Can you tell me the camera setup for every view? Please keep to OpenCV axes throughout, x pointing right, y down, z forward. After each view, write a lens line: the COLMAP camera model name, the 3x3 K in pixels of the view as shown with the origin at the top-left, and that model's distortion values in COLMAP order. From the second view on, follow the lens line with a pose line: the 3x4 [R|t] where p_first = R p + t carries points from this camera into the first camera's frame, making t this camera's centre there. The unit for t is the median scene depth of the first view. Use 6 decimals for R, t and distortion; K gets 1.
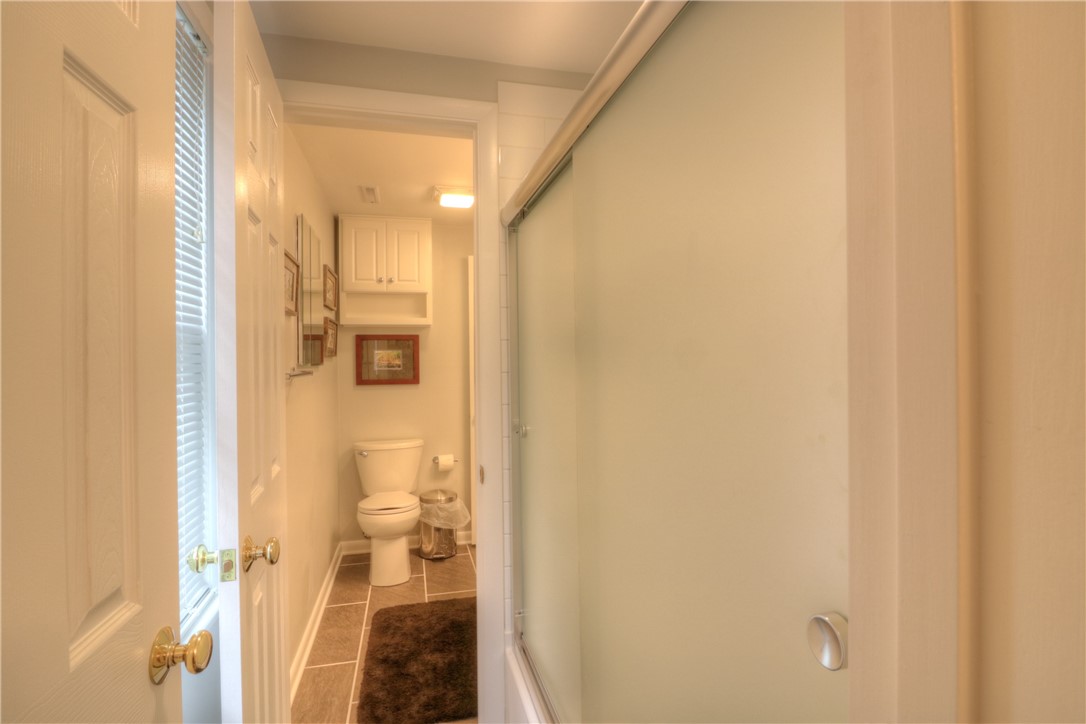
lens RADIAL K [[557.8, 0, 549.0], [0, 557.8, 358.9], [0, 0, 1]] dist [0.004330, 0.000222]
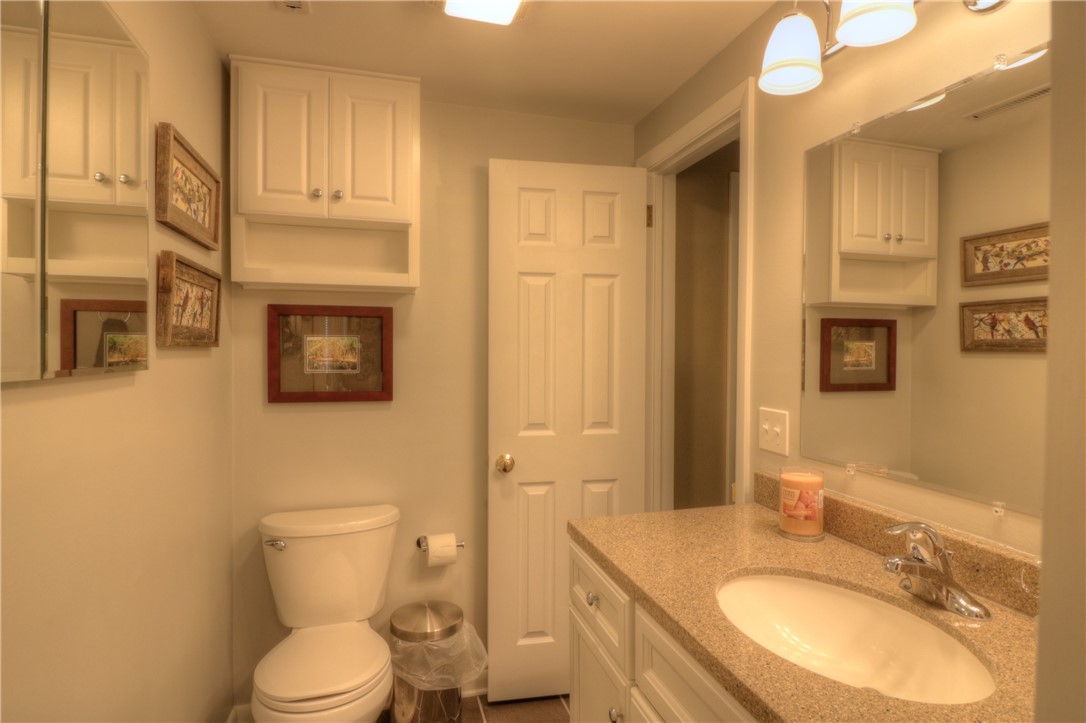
lens RADIAL K [[557.8, 0, 535.8], [0, 557.8, 358.5], [0, 0, 1]] dist [0.004330, 0.000222]
pose [[0.999278, 0.016049, 0.034451, -0.119282], [-0.016767, 0.999646, 0.020666, -0.008644], [-0.034107, -0.021229, 0.999193, 0.484528]]
